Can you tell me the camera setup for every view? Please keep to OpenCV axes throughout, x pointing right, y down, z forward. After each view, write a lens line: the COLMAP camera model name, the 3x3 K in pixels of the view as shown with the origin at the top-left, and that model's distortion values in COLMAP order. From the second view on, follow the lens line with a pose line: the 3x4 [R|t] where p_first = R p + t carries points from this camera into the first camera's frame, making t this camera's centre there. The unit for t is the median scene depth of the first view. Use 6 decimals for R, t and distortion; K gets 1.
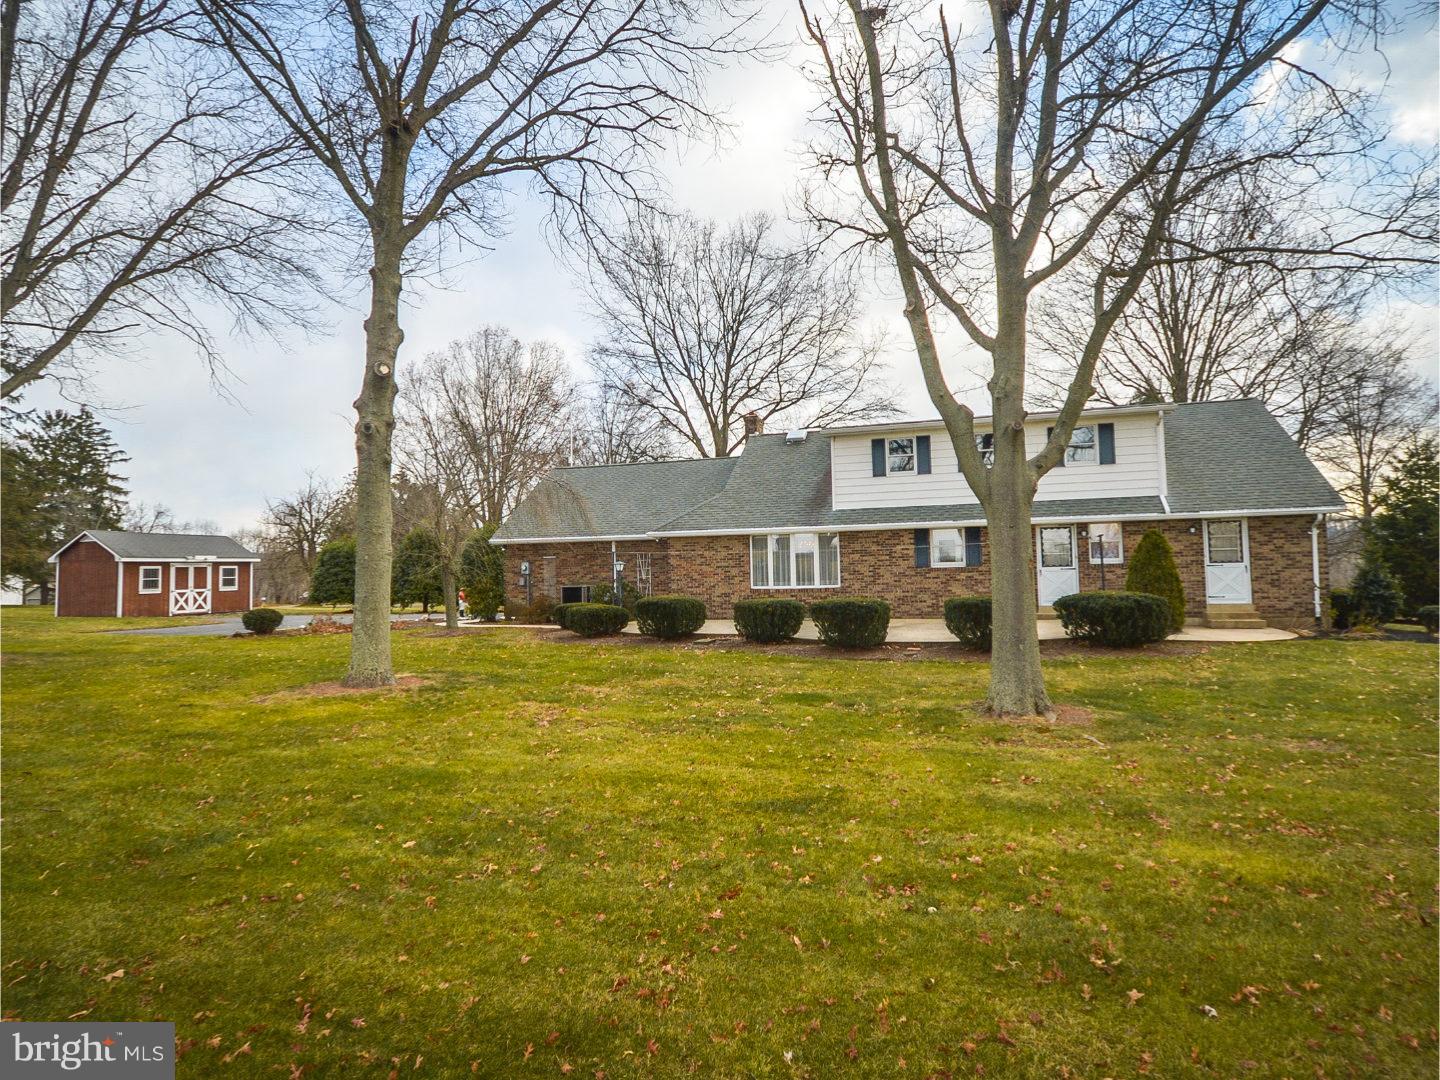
lens RADIAL K [[789.2, 0, 720.0], [0, 789.2, 540.0], [0, 0, 1]] dist [-0.005677, -0.002212]
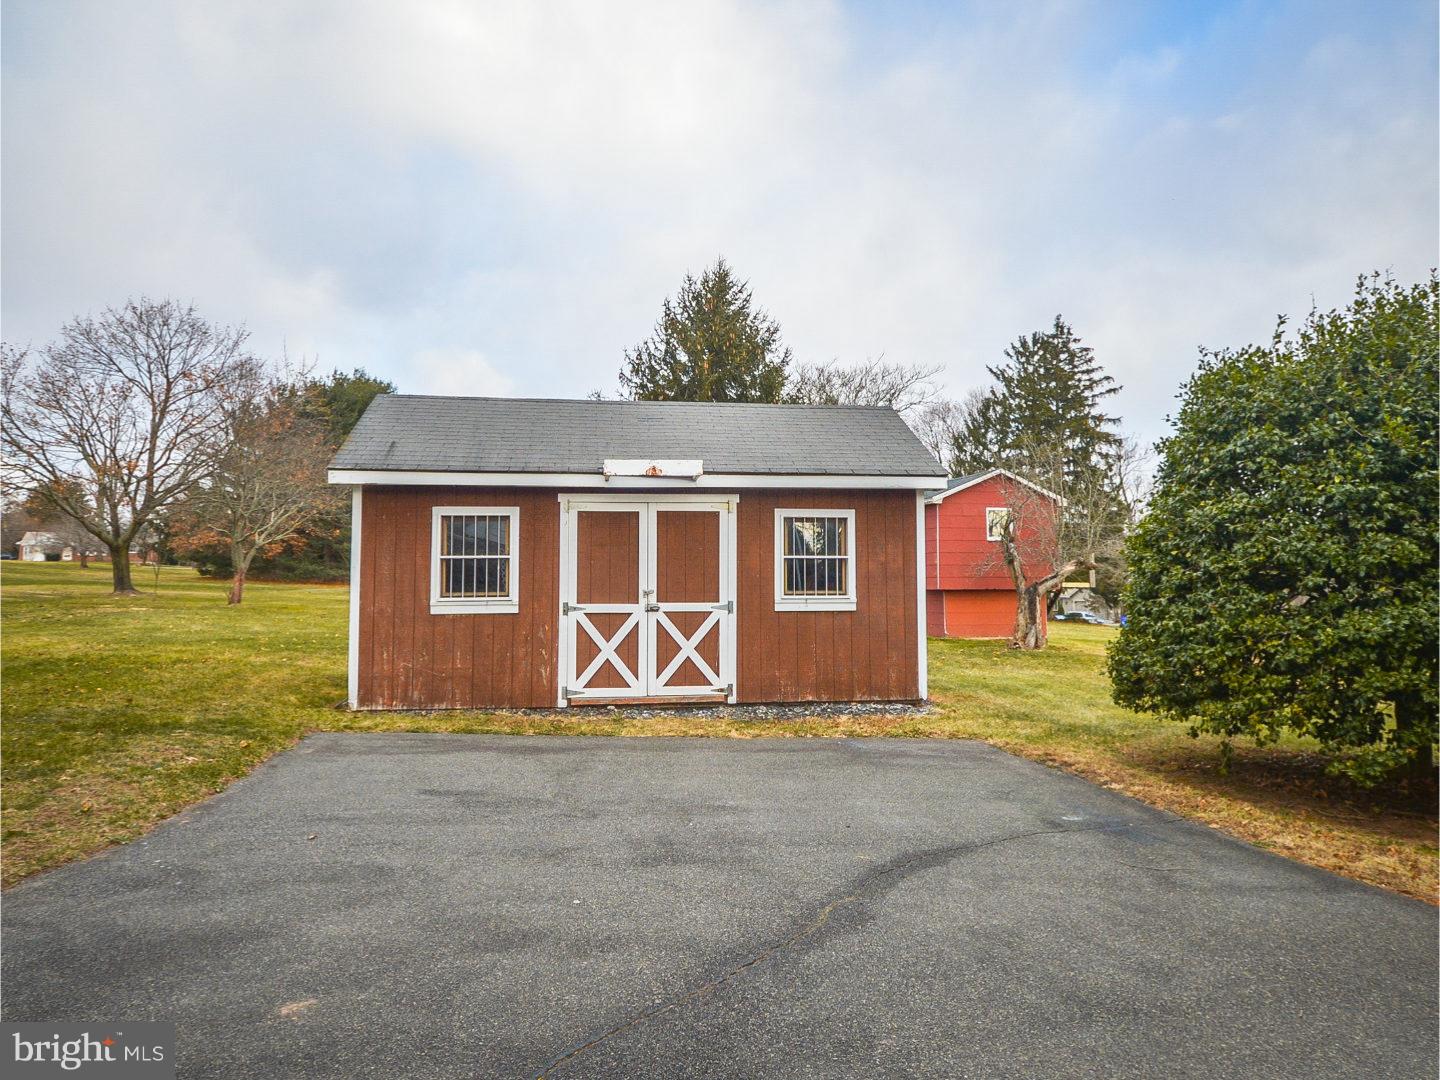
lens RADIAL K [[999.3, 0, 720.0], [0, 999.3, 540.0], [0, 0, 1]] dist [-0.004444, -0.001699]
pose [[0.429965, -0.012715, -0.902756, -0.401198], [0.023419, 0.999721, -0.002927, 0.047005], [0.902542, -0.019883, 0.430143, 0.926793]]
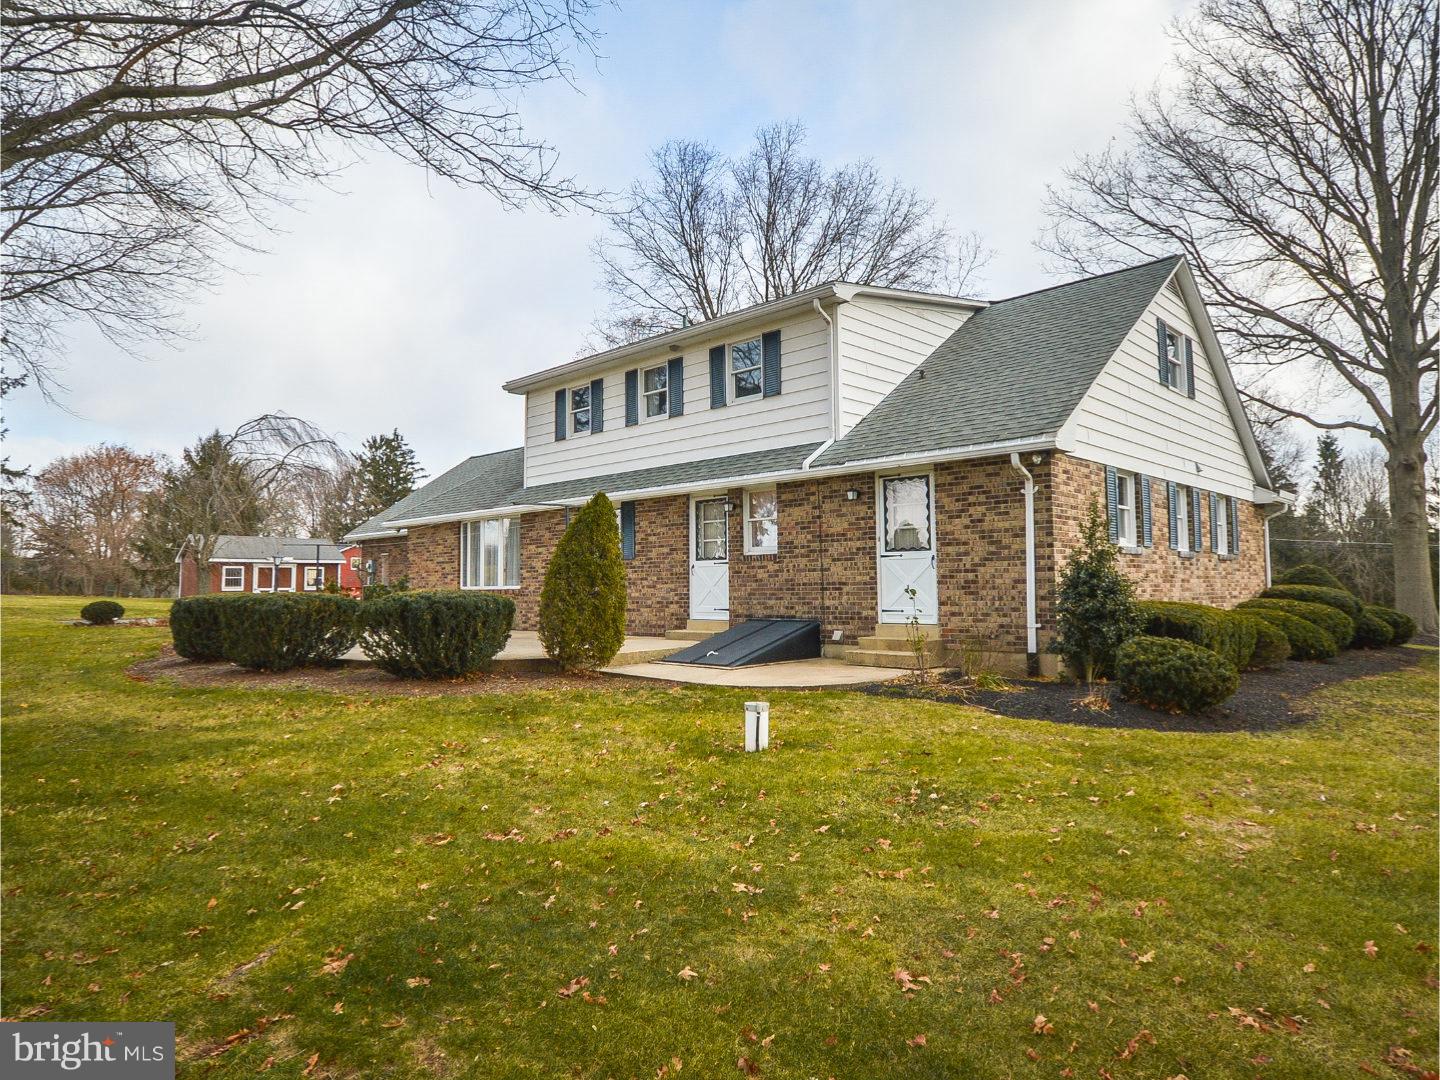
lens RADIAL K [[872.5, 0, 720.0], [0, 872.5, 540.0], [0, 0, 1]] dist [-0.002785, -0.001020]
pose [[0.897582, -0.010301, -0.440727, 0.425897], [0.005773, 0.999916, -0.011614, 0.014727], [0.440810, 0.007880, 0.897566, 0.201002]]
